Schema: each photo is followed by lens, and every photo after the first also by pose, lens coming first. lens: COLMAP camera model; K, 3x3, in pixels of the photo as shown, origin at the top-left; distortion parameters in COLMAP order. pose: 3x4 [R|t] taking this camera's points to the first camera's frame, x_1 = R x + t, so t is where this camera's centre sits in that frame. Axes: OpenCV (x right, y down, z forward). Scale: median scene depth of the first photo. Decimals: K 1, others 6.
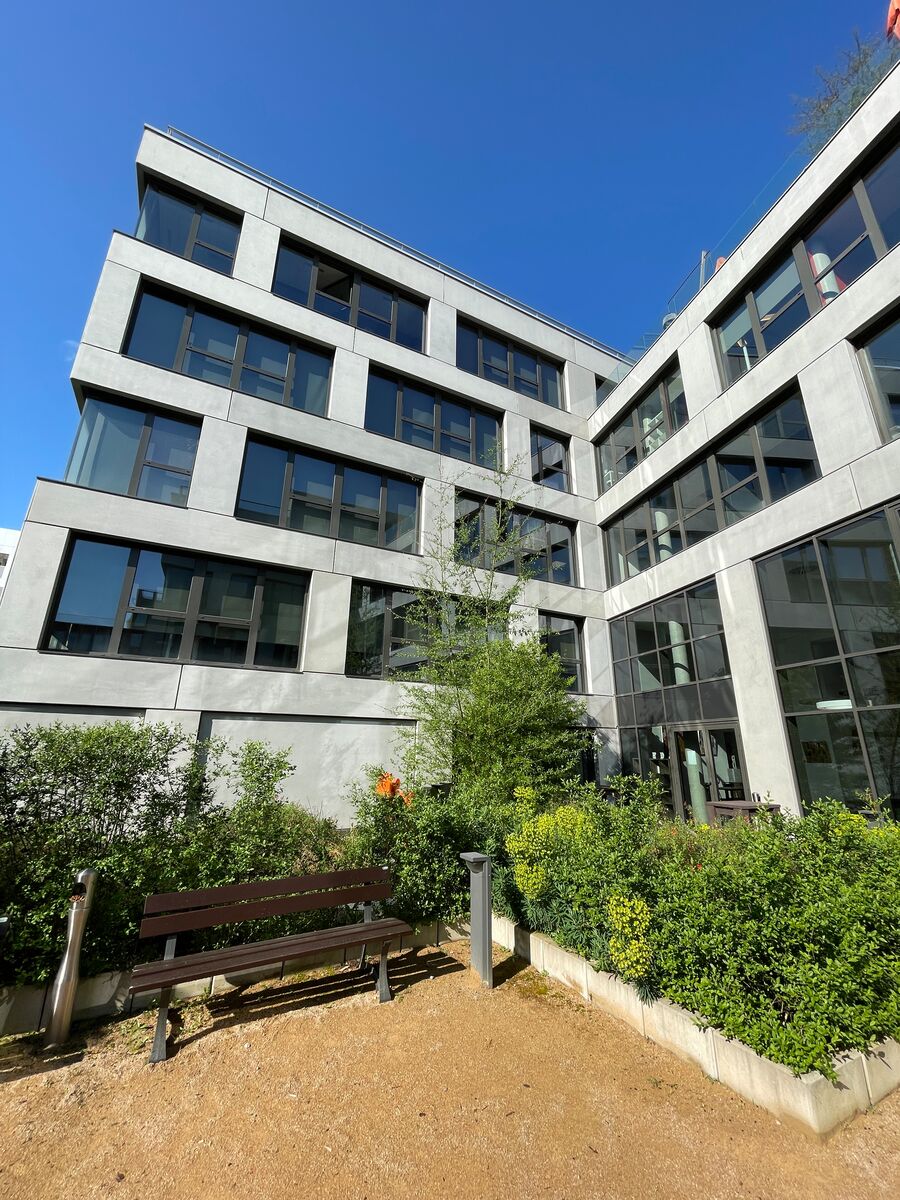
lens RADIAL K [[484.9, 0, 449.6], [0, 484.9, 603.3], [0, 0, 1]] dist [-0.001000, -0.000890]
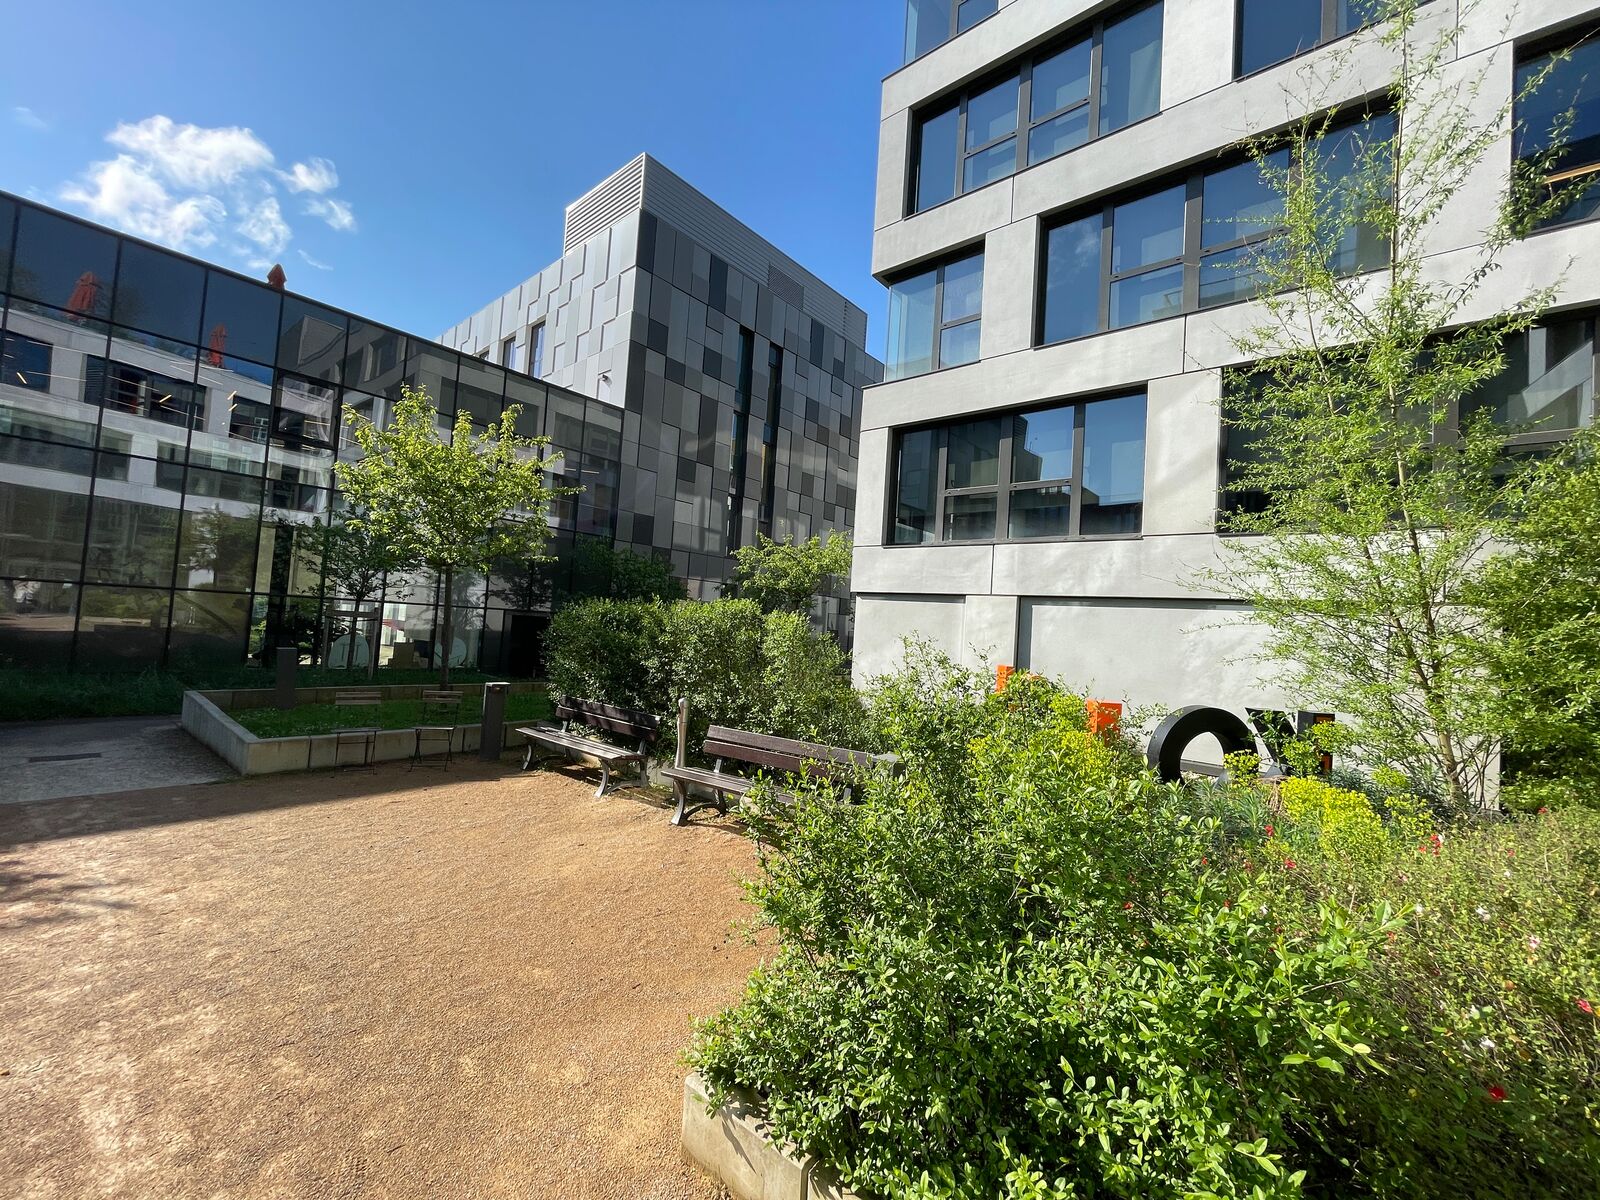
lens RADIAL K [[646.5, 0, 795.0], [0, 646.5, 598.8], [0, 0, 1]] dist [-0.001000, -0.000890]
pose [[0.381210, -0.023459, -0.924191, 0.352635], [0.215174, 0.974475, 0.064019, 0.063031], [0.899099, -0.223267, 0.376528, 0.195070]]
